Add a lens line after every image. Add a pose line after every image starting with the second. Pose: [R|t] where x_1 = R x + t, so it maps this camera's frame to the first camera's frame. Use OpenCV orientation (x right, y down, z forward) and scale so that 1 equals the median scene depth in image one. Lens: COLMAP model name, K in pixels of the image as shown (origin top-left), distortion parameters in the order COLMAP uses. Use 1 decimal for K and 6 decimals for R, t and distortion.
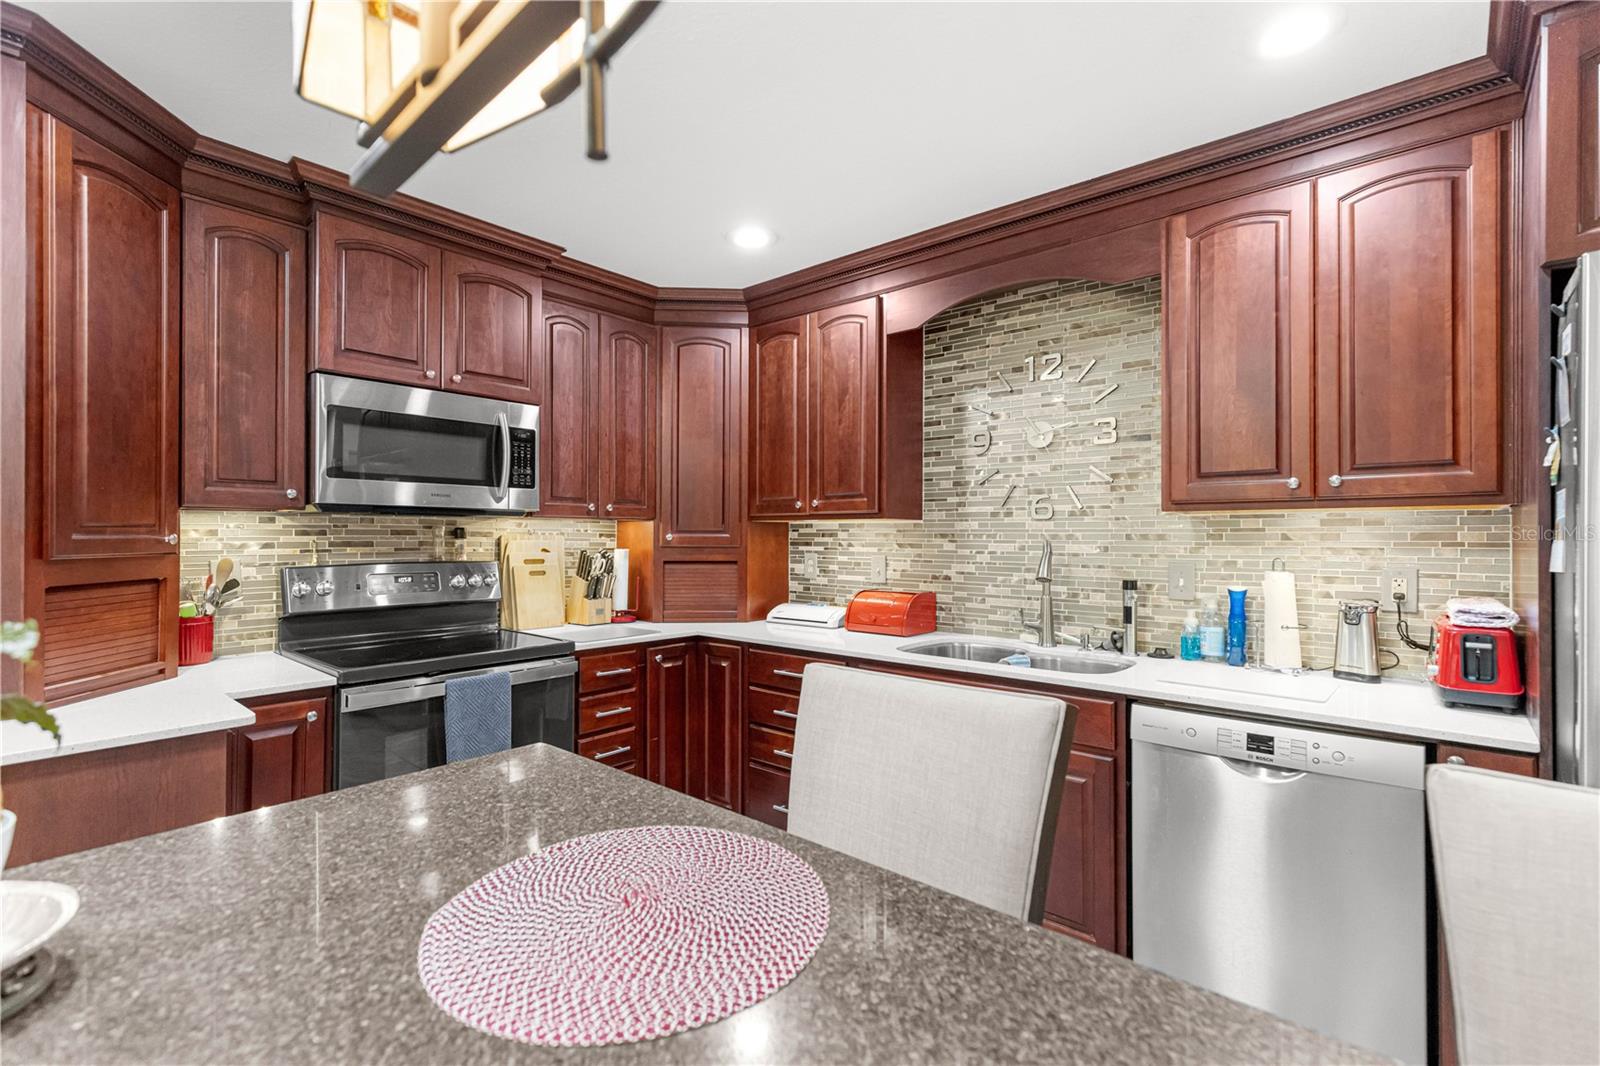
lens RADIAL K [[720.4, 0, 794.9], [0, 720.4, 533.3], [0, 0, 1]] dist [0.008640, -0.001790]
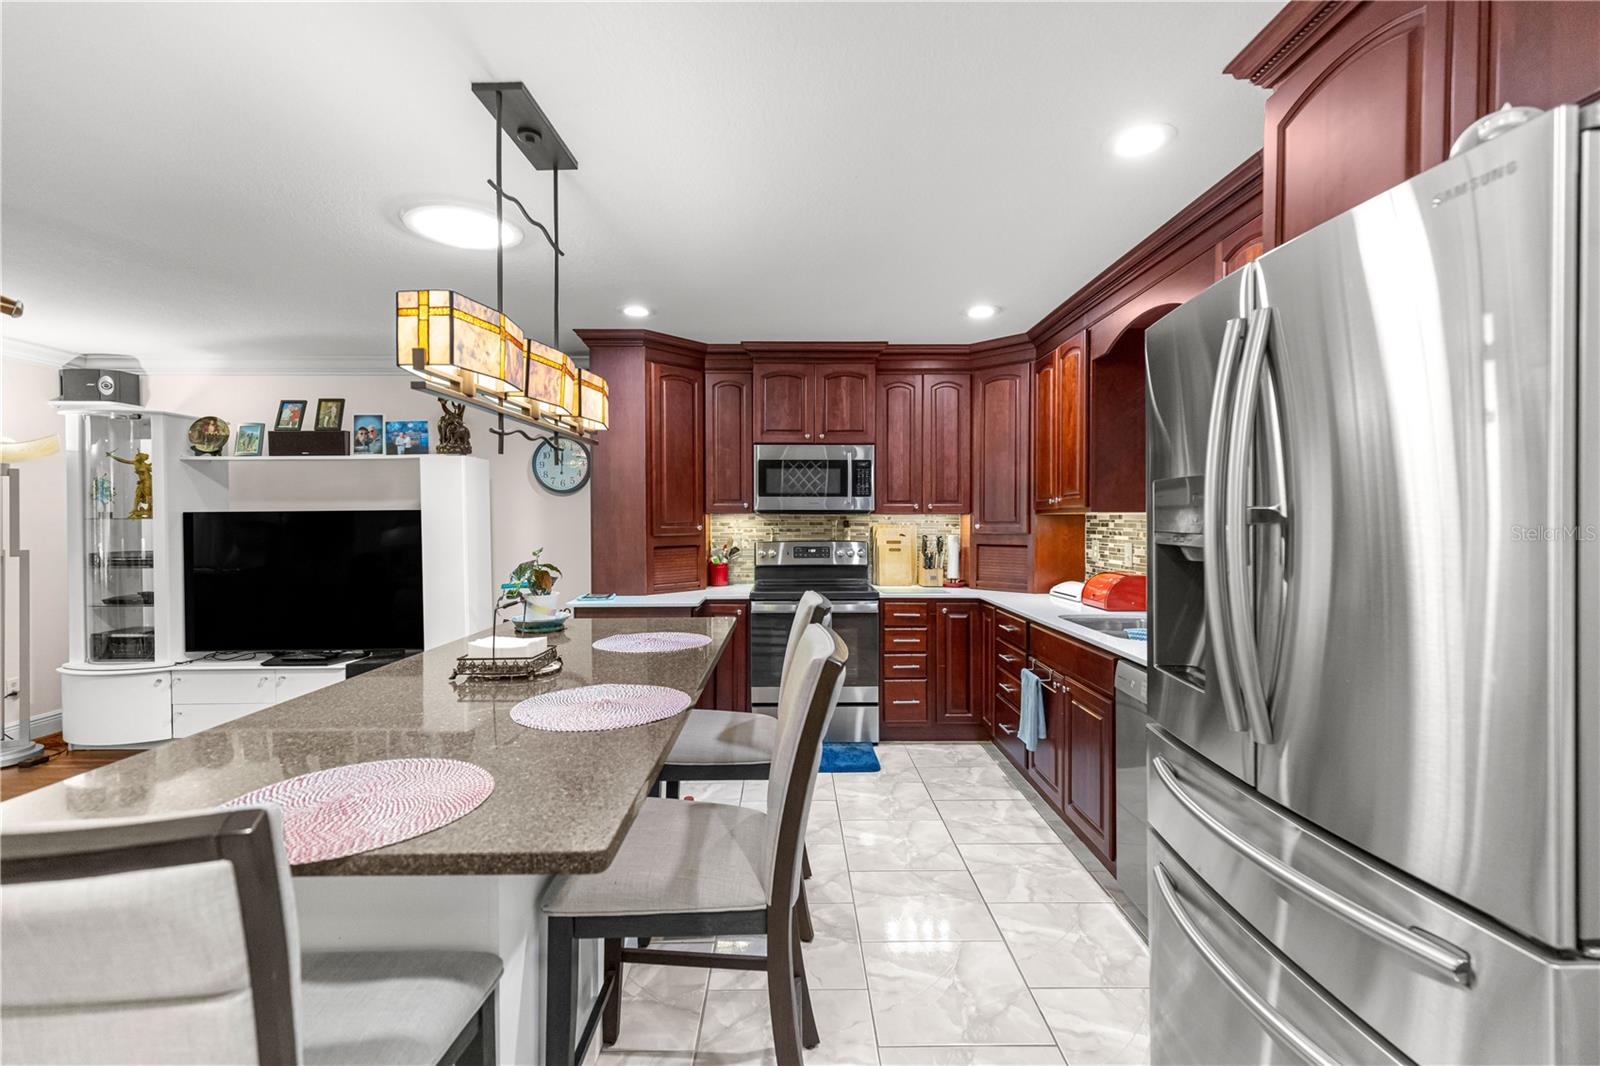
lens RADIAL K [[720.4, 0, 804.7], [0, 720.4, 532.4], [0, 0, 1]] dist [0.008640, -0.001790]
pose [[0.662355, 0.007522, -0.749152, 0.734610], [0.005385, 0.999876, 0.014802, -0.006438], [0.749171, -0.013838, 0.662232, -0.170534]]
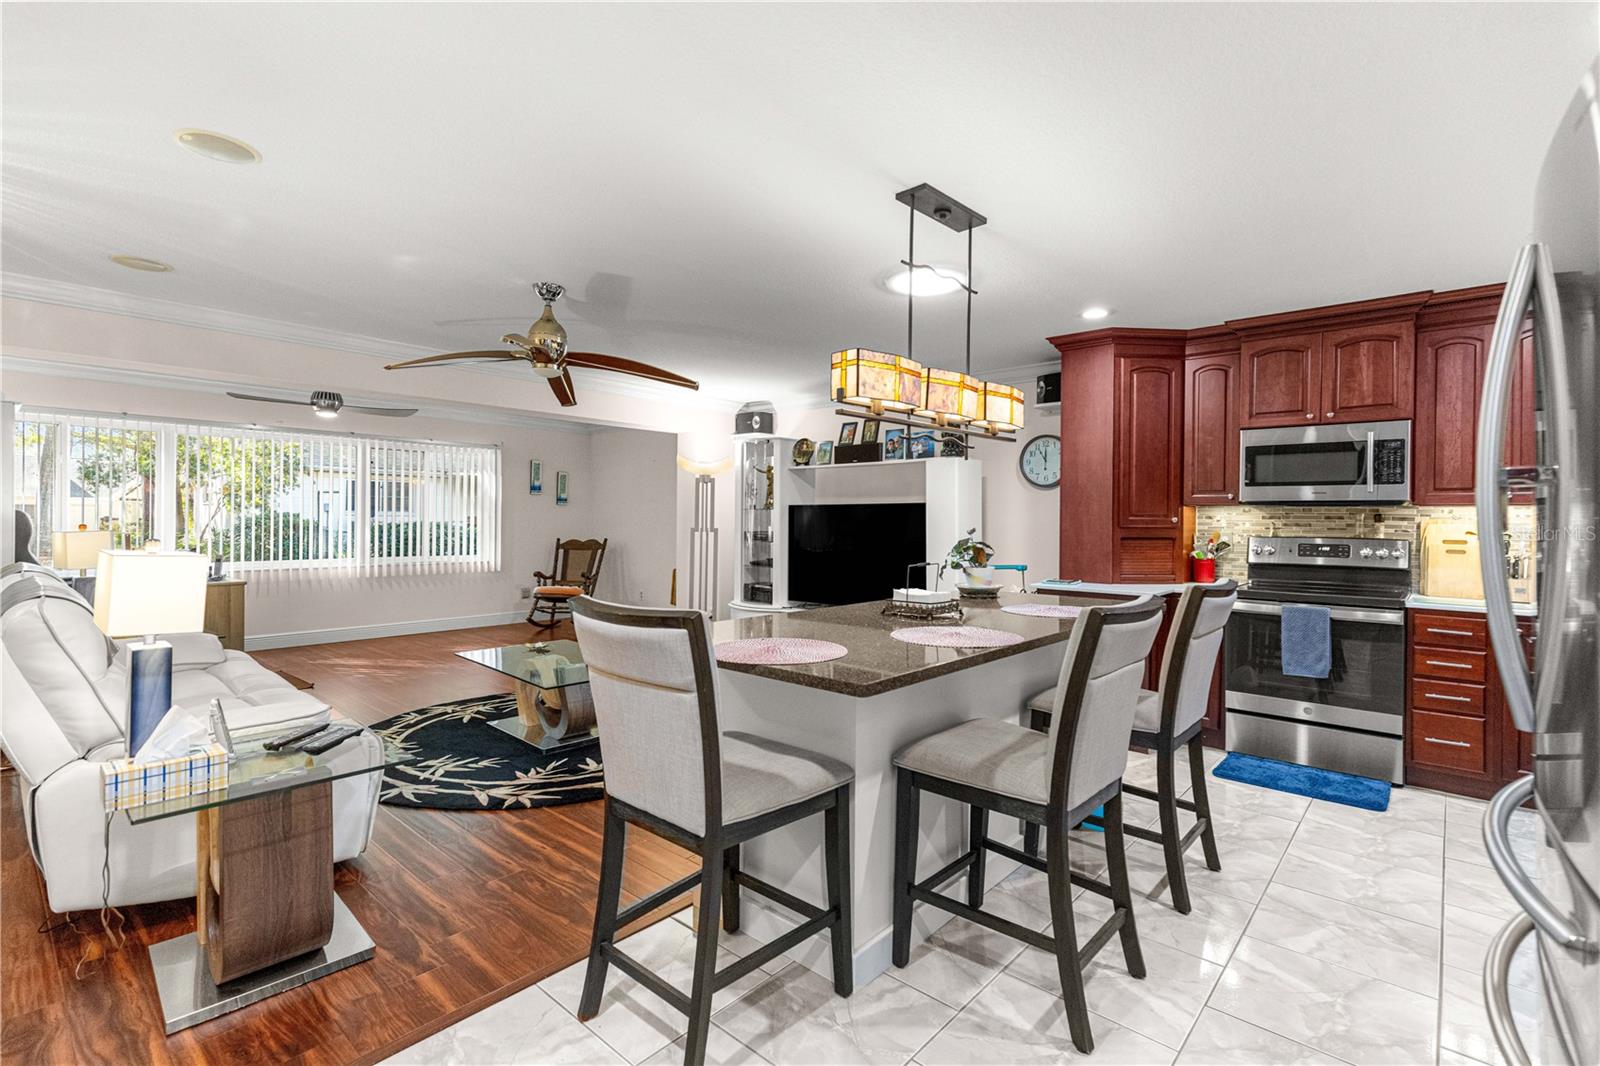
lens RADIAL K [[720.4, 0, 803.5], [0, 720.4, 526.8], [0, 0, 1]] dist [0.008640, -0.001790]
pose [[-0.006764, 0.008482, -0.999941, 0.949068], [-0.009101, 0.999922, 0.008543, 0.014944], [0.999936, 0.009158, -0.006686, -0.079192]]
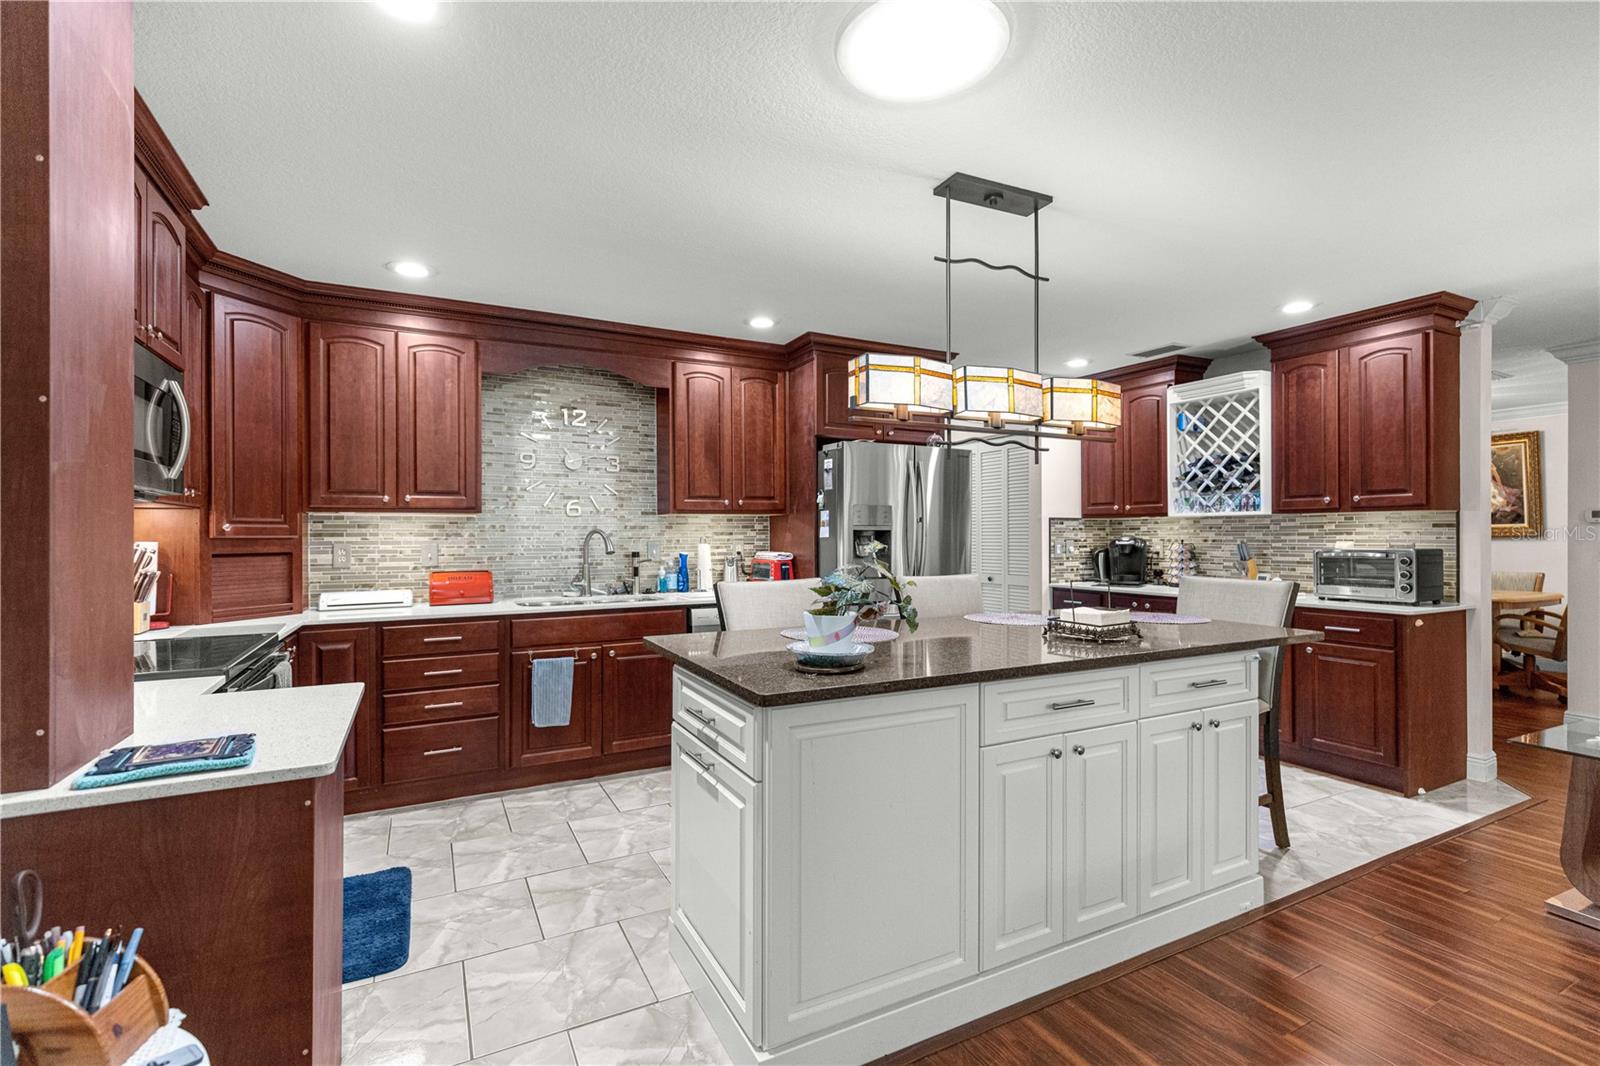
lens RADIAL K [[720.4, 0, 795.5], [0, 720.4, 532.9], [0, 0, 1]] dist [0.008640, -0.001790]
pose [[0.368646, -0.002871, 0.929566, -0.886948], [0.002076, 0.999995, 0.002265, 0.013335], [-0.929568, 0.001095, 0.368650, -0.006017]]
